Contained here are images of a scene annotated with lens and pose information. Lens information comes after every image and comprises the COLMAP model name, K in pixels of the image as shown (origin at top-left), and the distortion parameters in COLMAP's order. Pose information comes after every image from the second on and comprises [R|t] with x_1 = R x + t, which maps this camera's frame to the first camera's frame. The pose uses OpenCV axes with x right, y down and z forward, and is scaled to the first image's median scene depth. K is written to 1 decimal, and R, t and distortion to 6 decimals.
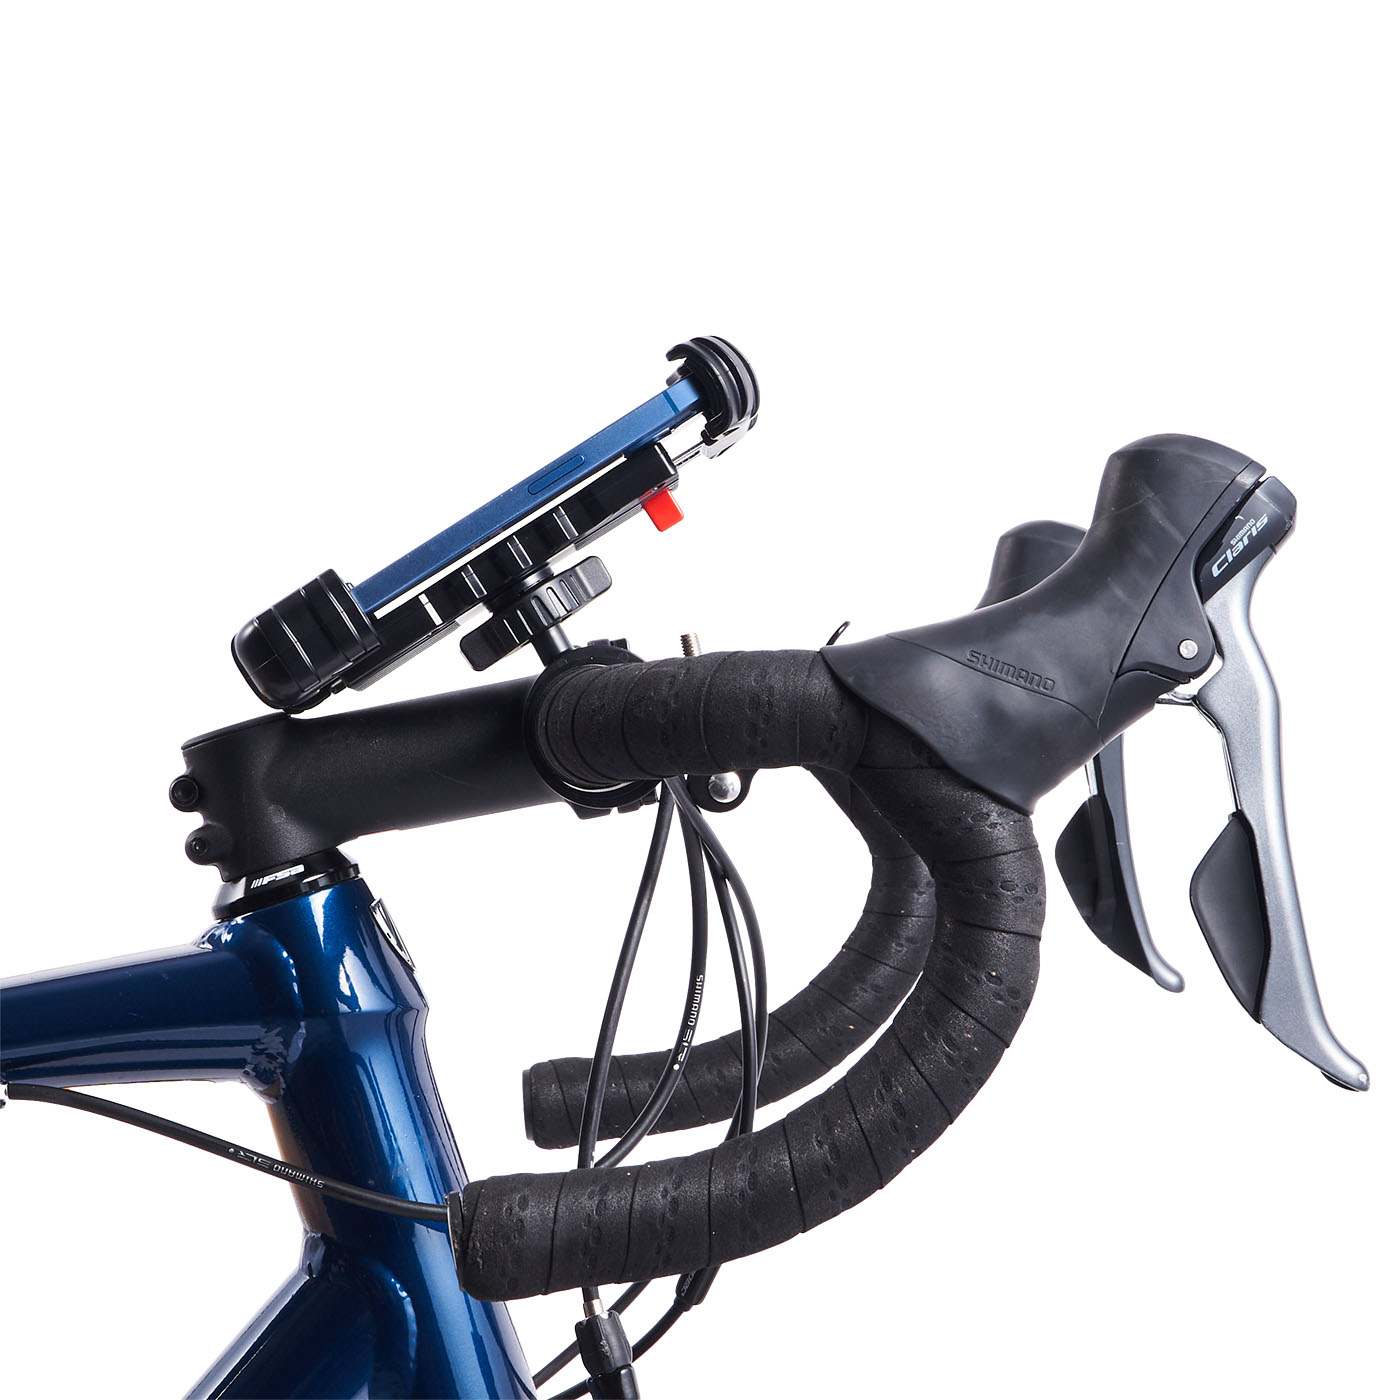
lens RADIAL K [[4411.4, 0, 749.0], [0, 4411.4, 716.9], [0, 0, 1]] dist [0.049774, 0.641295]
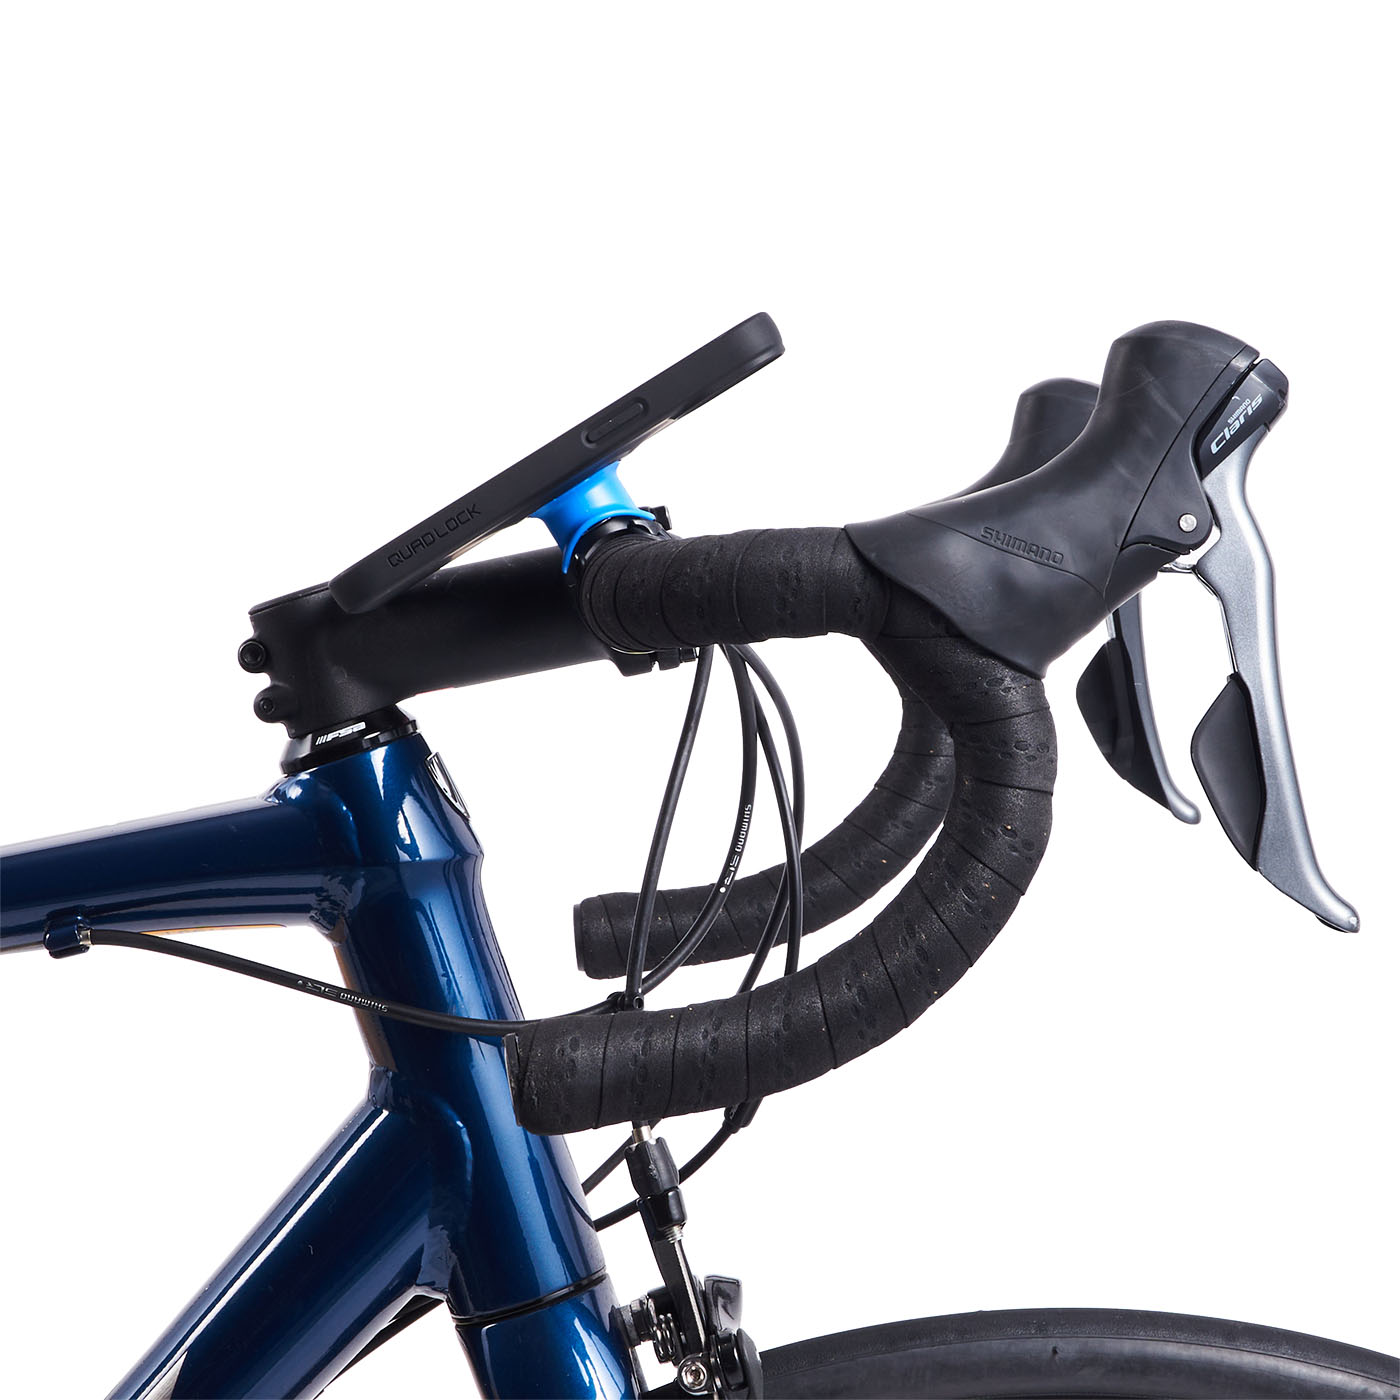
lens RADIAL K [[4403.4, 0, 737.3], [0, 4403.4, 630.1], [0, 0, 1]] dist [0.031795, 0.233762]
pose [[0.999834, -0.011564, -0.014072, 0.004900], [0.011952, 0.999543, 0.027771, -0.020272], [0.013745, -0.027935, 0.999515, -0.071149]]
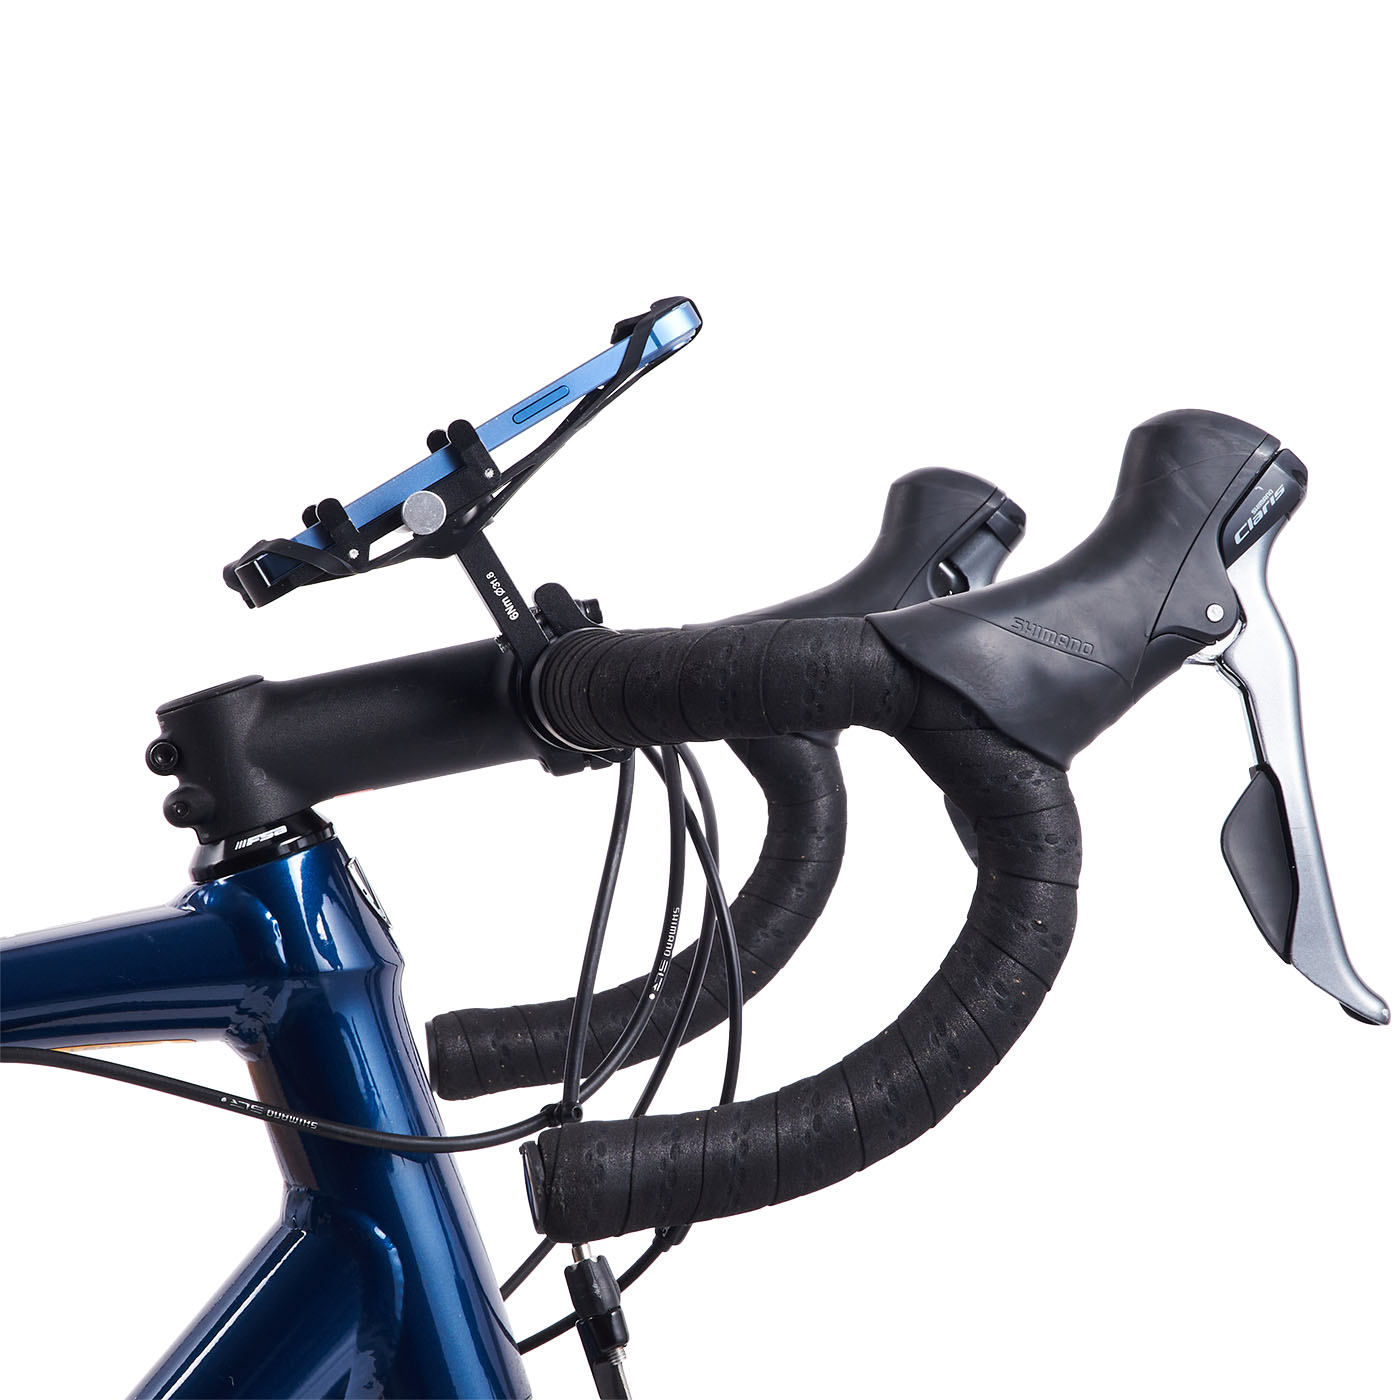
lens RADIAL K [[4960.7, 0, 723.3], [0, 4960.7, 696.9], [0, 0, 1]] dist [0.134214, -0.535672]
pose [[0.993683, -0.015423, 0.111161, -0.150557], [0.013507, 0.999747, 0.017961, -0.018158], [-0.111410, -0.016346, 0.993640, -0.174119]]
